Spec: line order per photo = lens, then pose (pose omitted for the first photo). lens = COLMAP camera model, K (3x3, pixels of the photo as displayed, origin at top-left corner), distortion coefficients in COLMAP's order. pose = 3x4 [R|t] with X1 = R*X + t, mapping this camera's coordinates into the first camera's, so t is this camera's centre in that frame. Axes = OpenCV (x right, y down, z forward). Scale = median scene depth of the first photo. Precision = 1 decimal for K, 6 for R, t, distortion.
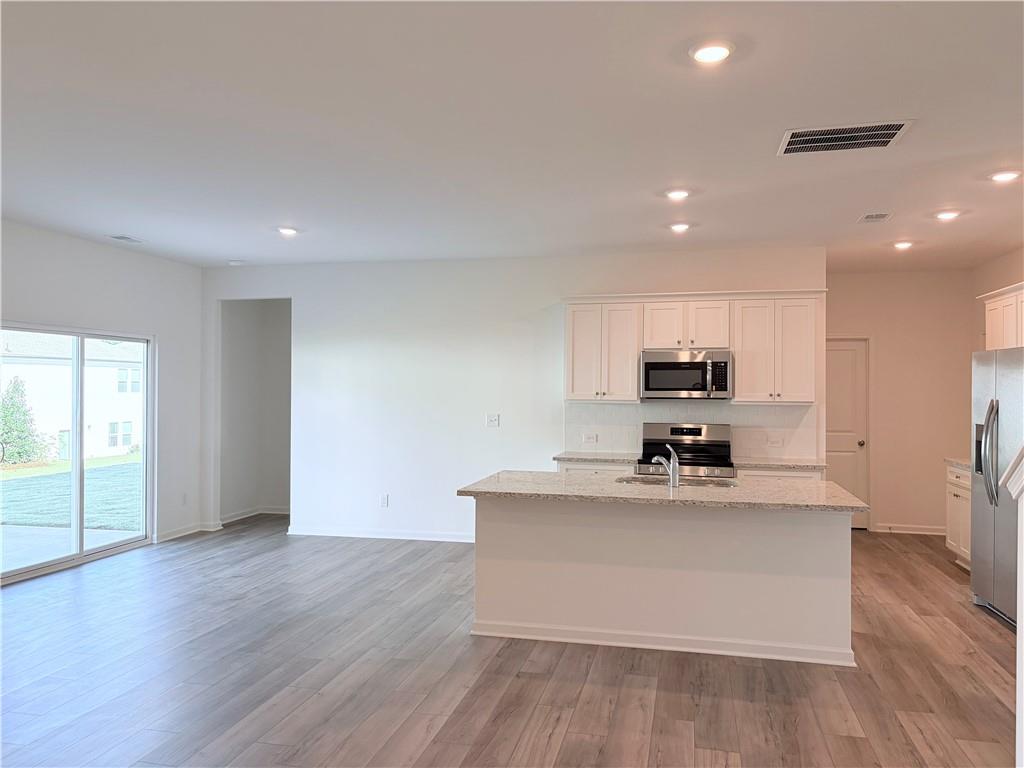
lens RADIAL K [[780.1, 0, 510.0], [0, 780.1, 380.7], [0, 0, 1]] dist [0.049683, -0.049255]
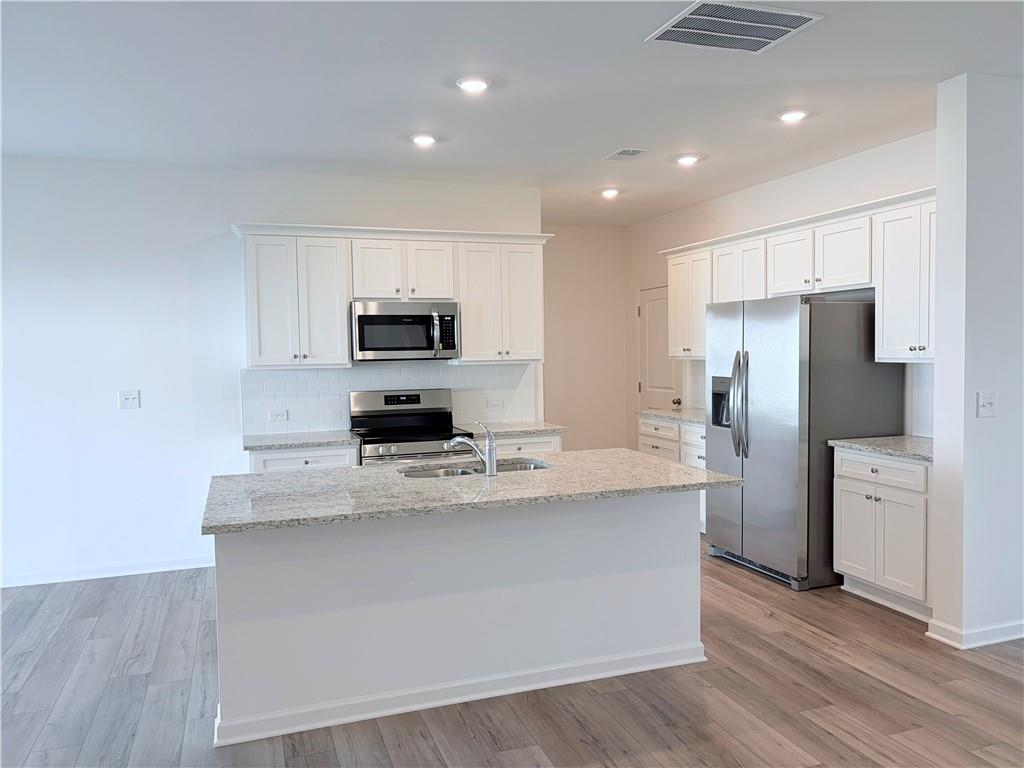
lens RADIAL K [[780.1, 0, 514.4], [0, 780.1, 385.1], [0, 0, 1]] dist [0.049683, -0.049255]
pose [[0.842300, -0.046324, 0.537015, -0.123948], [0.016289, 0.998033, 0.060543, 0.001632], [-0.538763, -0.042248, 0.841397, 0.254020]]
